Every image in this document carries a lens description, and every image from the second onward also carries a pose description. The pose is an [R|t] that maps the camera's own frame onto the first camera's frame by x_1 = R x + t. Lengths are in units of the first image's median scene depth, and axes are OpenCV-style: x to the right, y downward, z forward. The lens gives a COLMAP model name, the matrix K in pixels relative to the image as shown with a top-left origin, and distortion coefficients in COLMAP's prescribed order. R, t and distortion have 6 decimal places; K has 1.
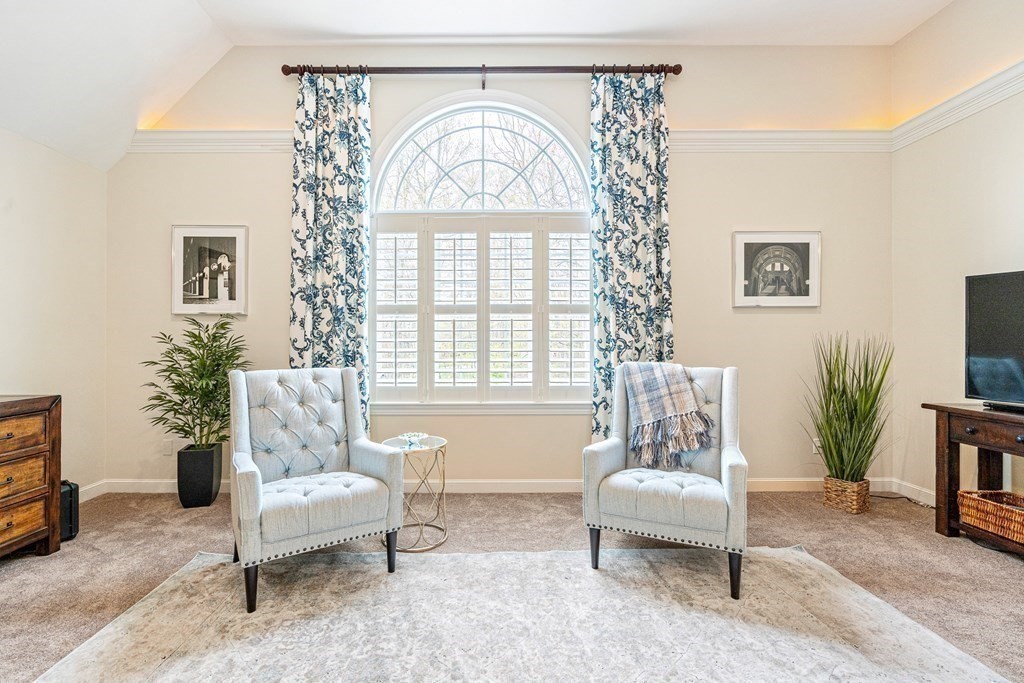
lens RADIAL K [[522.3, 0, 513.3], [0, 522.3, 341.2], [0, 0, 1]] dist [-0.005518, 0.001703]
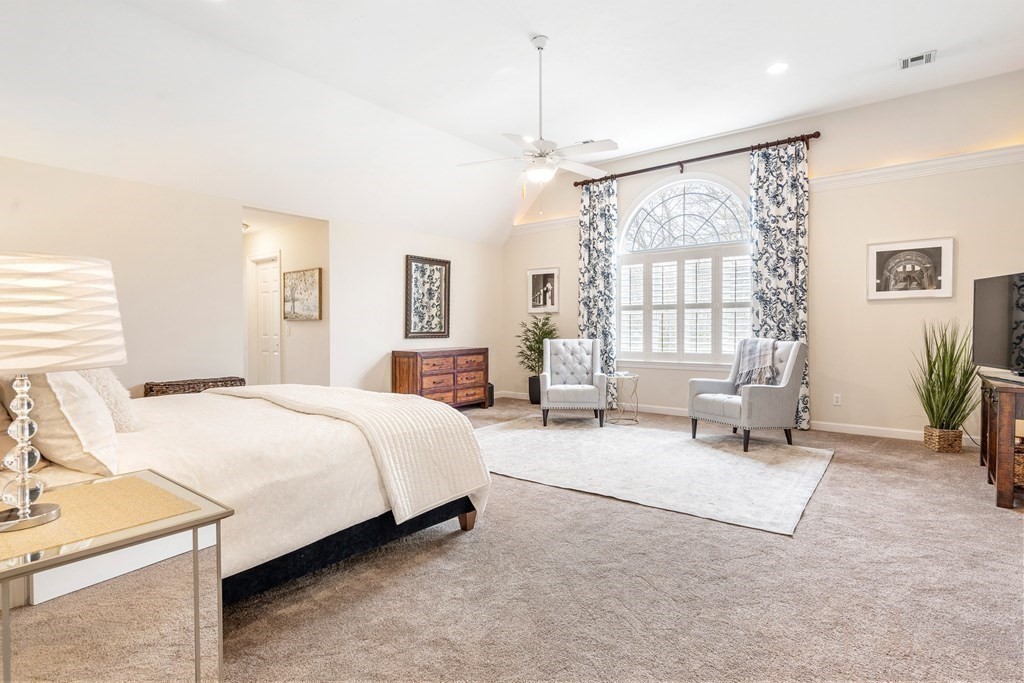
lens RADIAL K [[525.2, 0, 510.6], [0, 525.2, 337.4], [0, 0, 1]] dist [-0.001211, -0.000151]
pose [[0.796951, 0.010451, -0.603954, 0.543348], [0.004822, 0.999708, 0.023663, -0.005121], [0.604025, -0.021771, 0.796668, -0.692366]]
